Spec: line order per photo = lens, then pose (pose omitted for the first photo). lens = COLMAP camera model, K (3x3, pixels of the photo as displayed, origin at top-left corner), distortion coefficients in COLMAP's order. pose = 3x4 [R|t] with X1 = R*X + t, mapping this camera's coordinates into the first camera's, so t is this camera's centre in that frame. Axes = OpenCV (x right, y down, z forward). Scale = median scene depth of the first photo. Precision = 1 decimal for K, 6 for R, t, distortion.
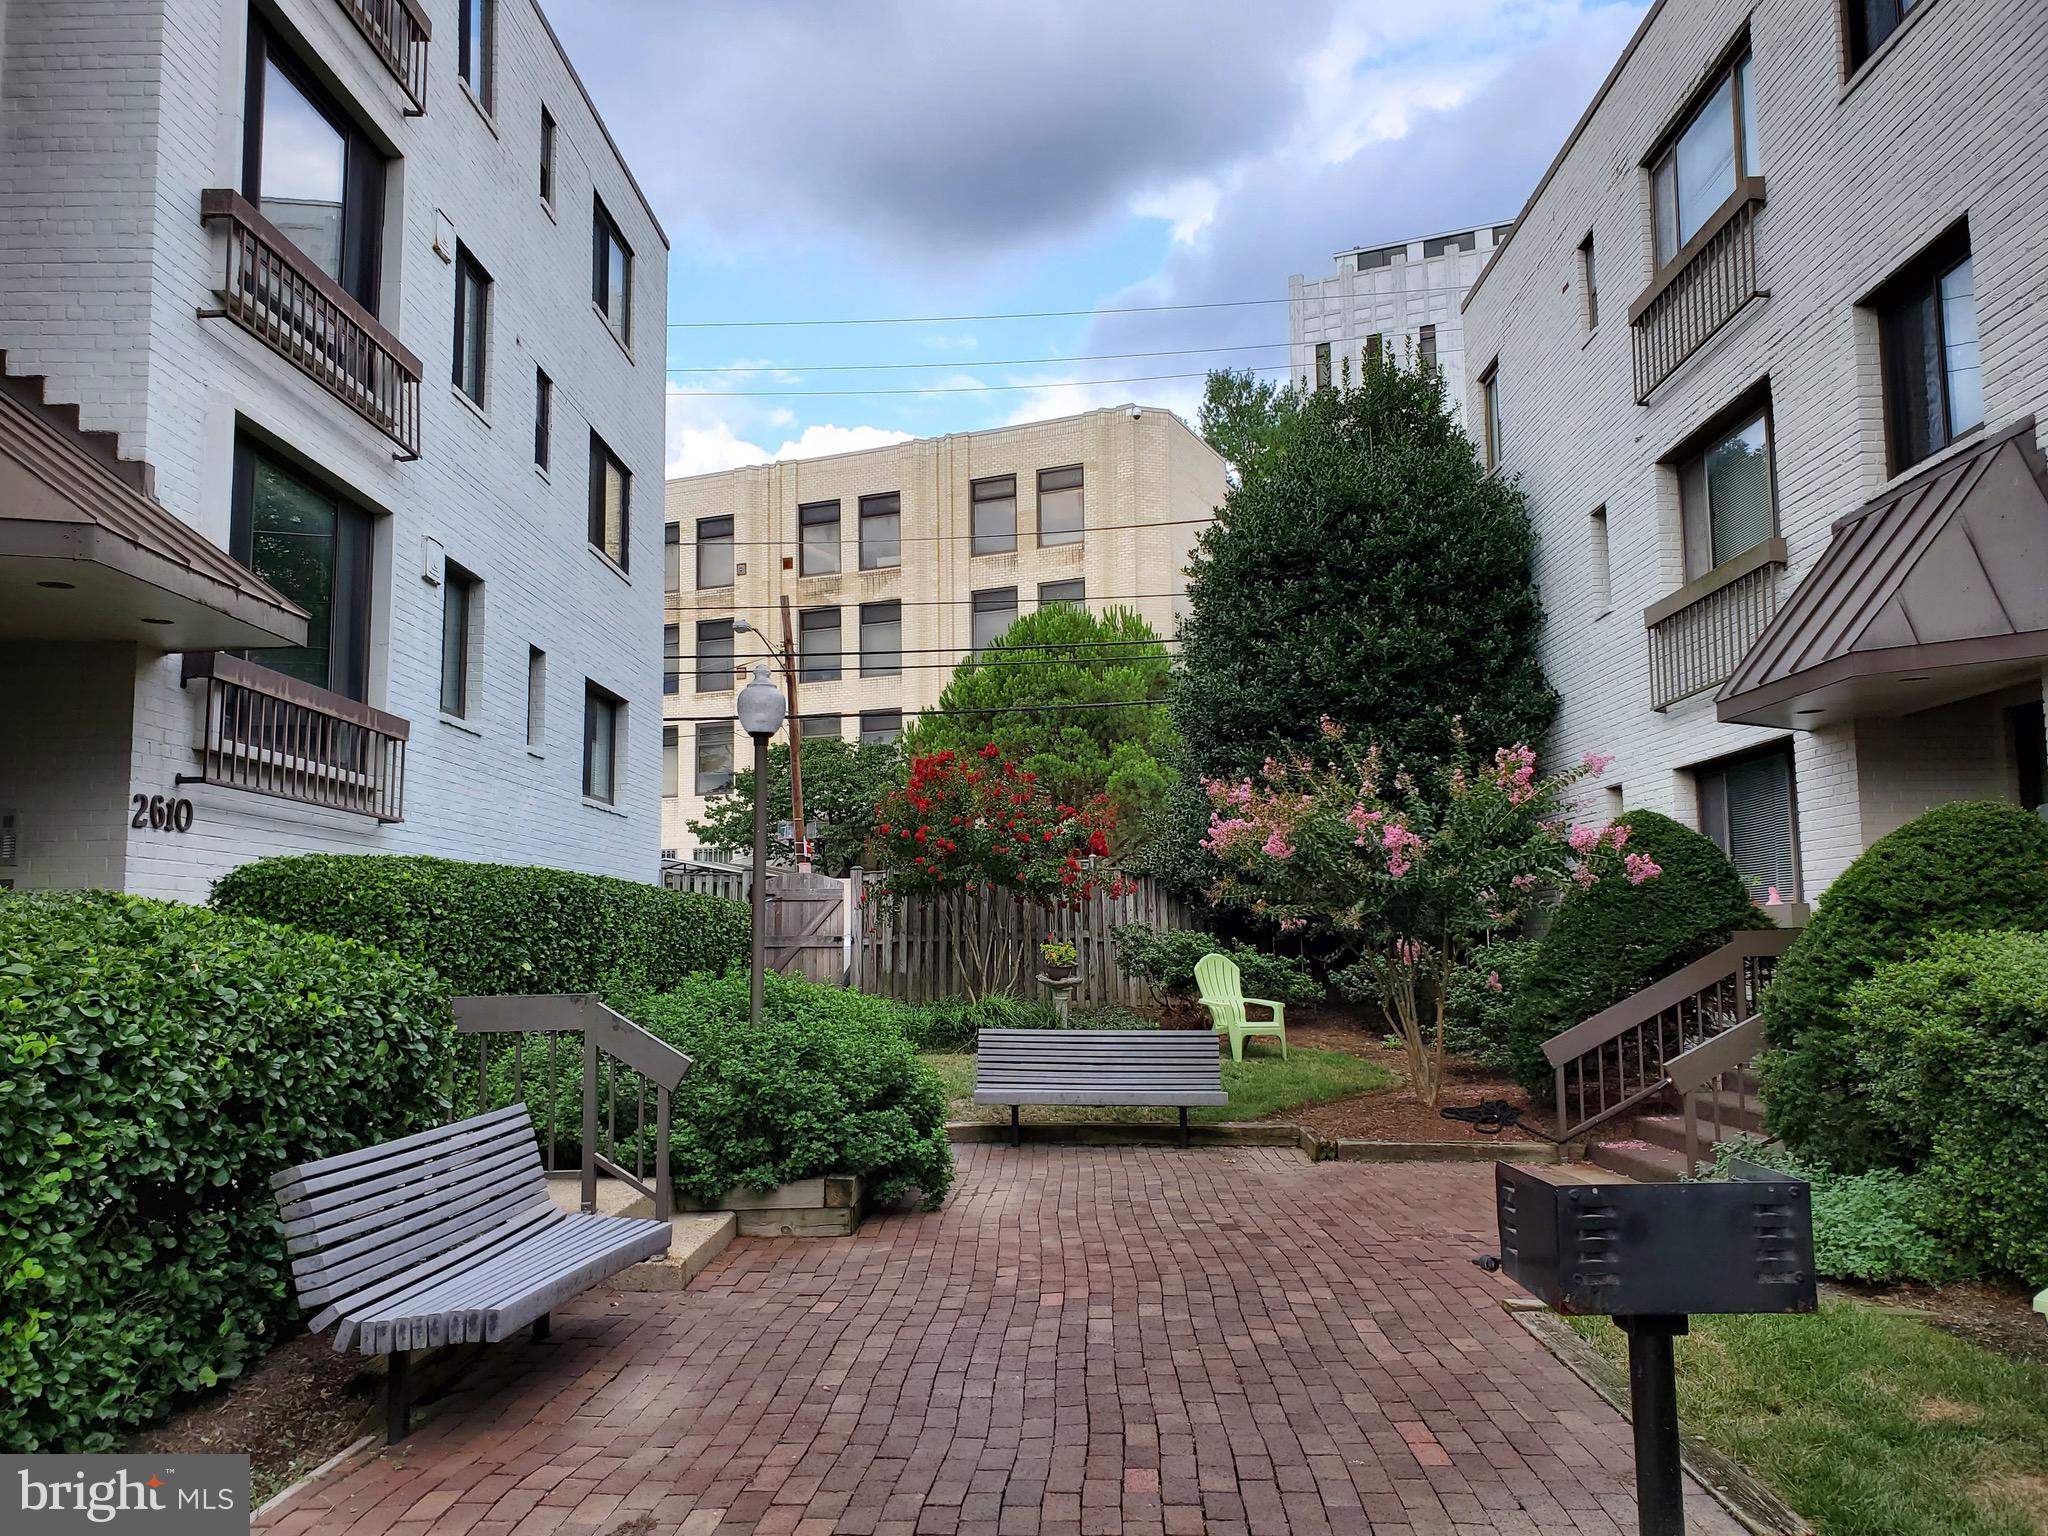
lens RADIAL K [[1528.8, 0, 1038.0], [0, 1528.8, 769.8], [0, 0, 1]] dist [0.027905, -0.031453]
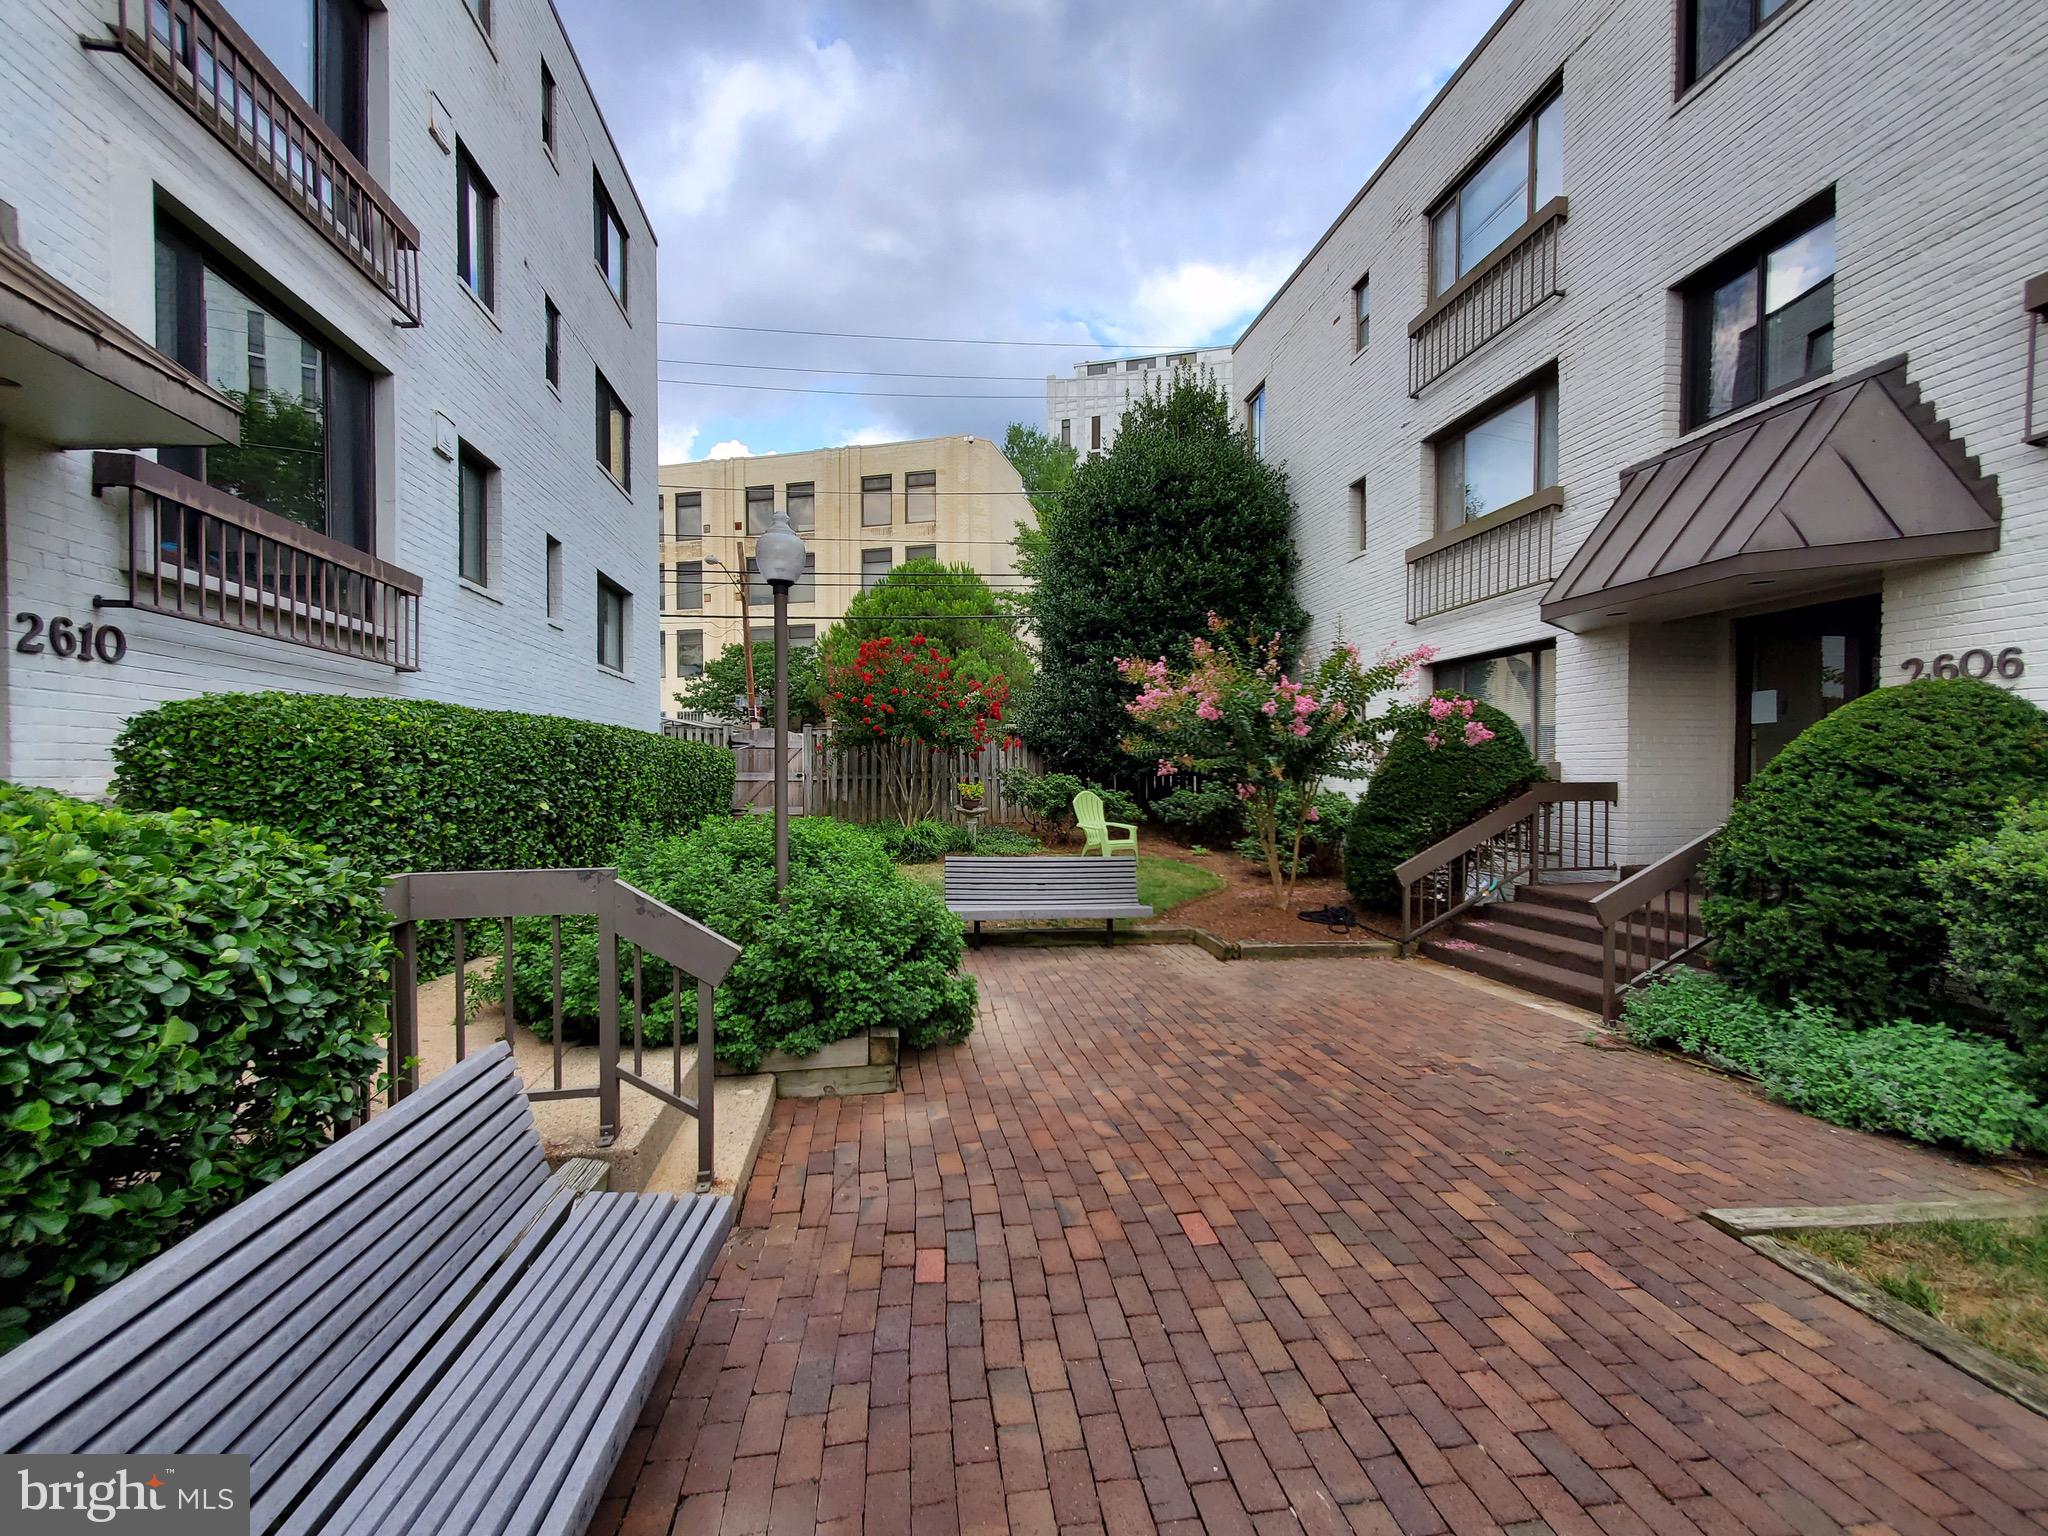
lens RADIAL K [[834.7, 0, 1015.9], [0, 834.7, 782.0], [0, 0, 1]] dist [-0.002372, 0.002267]
pose [[0.985349, 0.008286, 0.170351, -0.096437], [-0.029466, 0.992070, 0.122184, 0.026796], [-0.167987, -0.125414, 0.977779, 0.337942]]
